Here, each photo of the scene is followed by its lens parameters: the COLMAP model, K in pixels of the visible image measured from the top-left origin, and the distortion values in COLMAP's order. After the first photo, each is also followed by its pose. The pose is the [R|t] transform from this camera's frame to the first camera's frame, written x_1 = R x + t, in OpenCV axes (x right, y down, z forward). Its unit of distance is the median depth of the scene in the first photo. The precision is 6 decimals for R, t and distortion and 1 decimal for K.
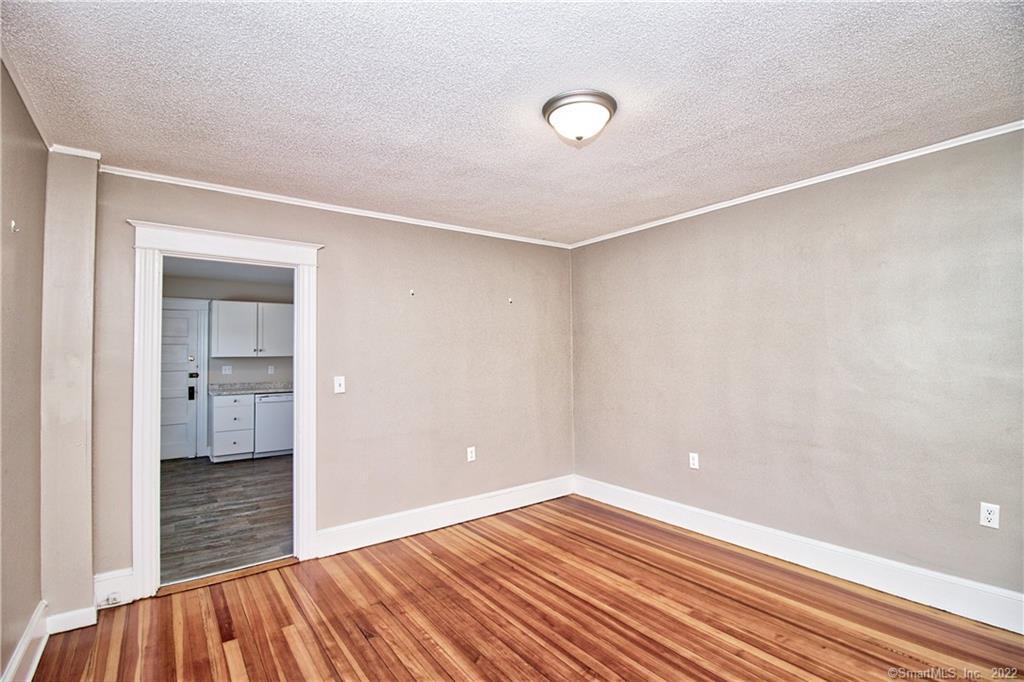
lens RADIAL K [[476.8, 0, 516.1], [0, 476.8, 335.3], [0, 0, 1]] dist [0.000672, -0.015275]
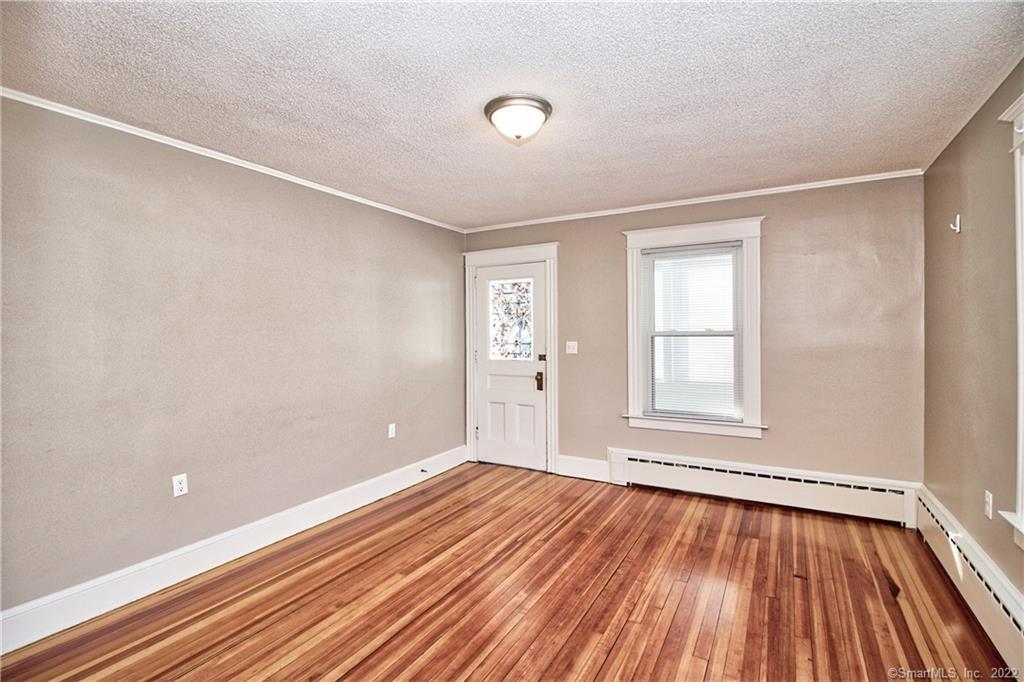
lens RADIAL K [[463.9, 0, 510.0], [0, 463.9, 332.8], [0, 0, 1]] dist [0.001410, -0.012703]
pose [[-0.388897, 0.012159, 0.921201, -0.692915], [-0.025503, 0.999388, -0.023957, 0.037746], [-0.920928, -0.032810, -0.388349, 1.142036]]
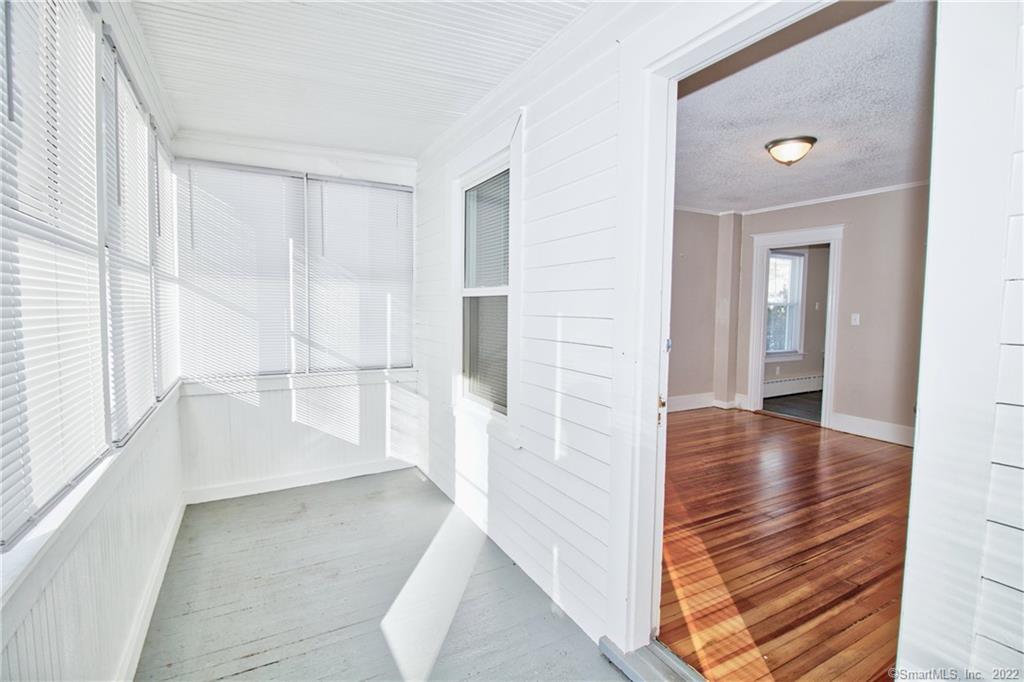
lens RADIAL K [[476.8, 0, 516.1], [0, 476.8, 335.3], [0, 0, 1]] dist [0.000672, -0.015275]
pose [[-0.139031, 0.070455, -0.987778, 1.564454], [0.027872, 0.997349, 0.067215, 0.016274], [0.989896, -0.018187, -0.140627, 0.215790]]
